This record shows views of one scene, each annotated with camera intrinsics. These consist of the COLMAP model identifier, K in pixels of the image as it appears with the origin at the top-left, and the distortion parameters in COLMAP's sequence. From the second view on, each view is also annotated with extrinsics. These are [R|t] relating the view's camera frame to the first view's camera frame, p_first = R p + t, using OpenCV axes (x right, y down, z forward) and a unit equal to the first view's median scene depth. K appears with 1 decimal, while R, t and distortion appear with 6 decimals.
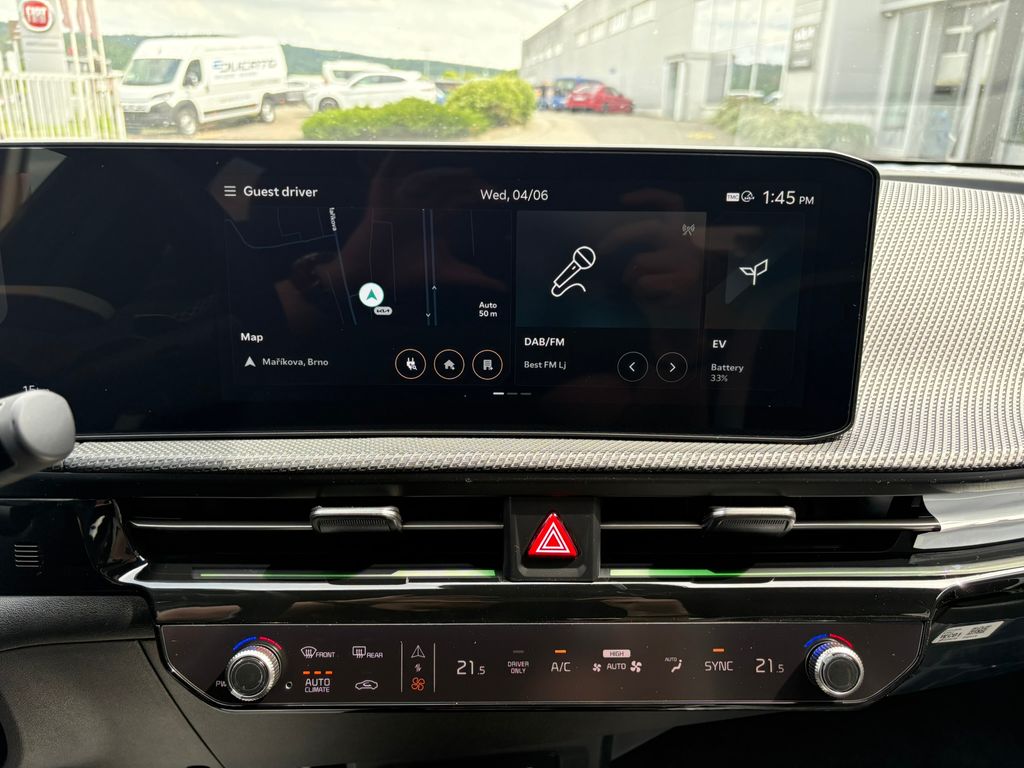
lens RADIAL K [[777.9, 0, 514.0], [0, 777.9, 387.2], [0, 0, 1]] dist [0.000155, -0.017488]
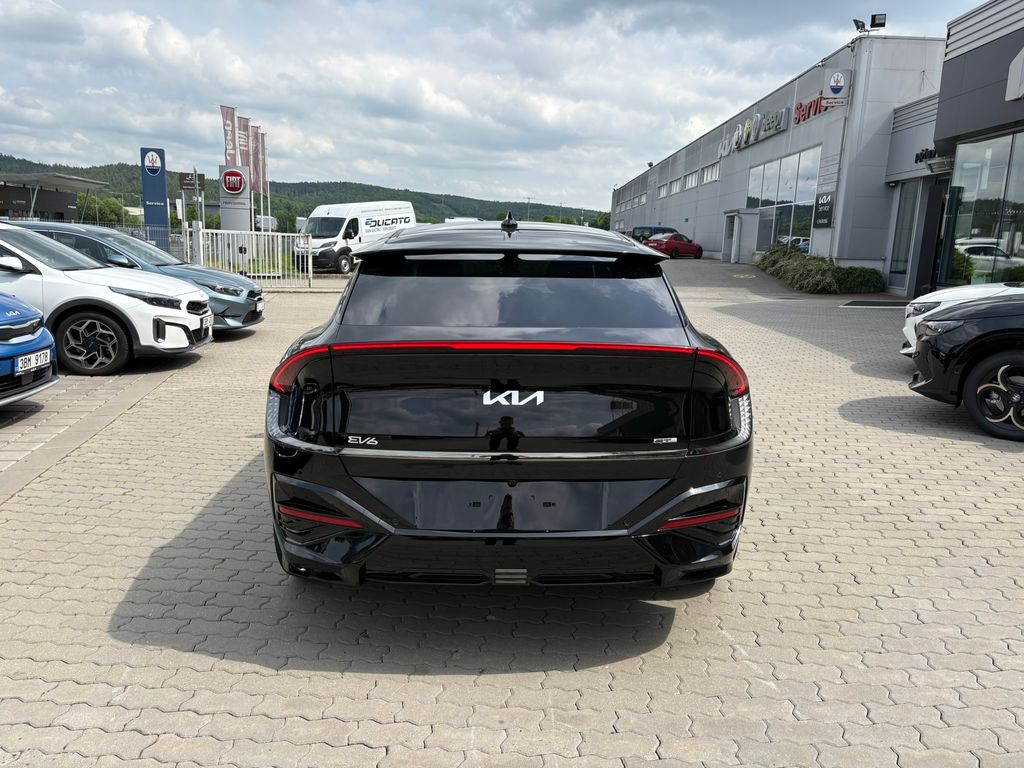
lens RADIAL K [[777.9, 0, 511.6], [0, 777.9, 384.3], [0, 0, 1]] dist [0.000155, -0.017488]
pose [[0.991881, 0.026309, -0.124421, 0.032259], [-0.046552, 0.985575, -0.162709, 0.059289], [0.118345, 0.167180, 0.978798, -0.209594]]
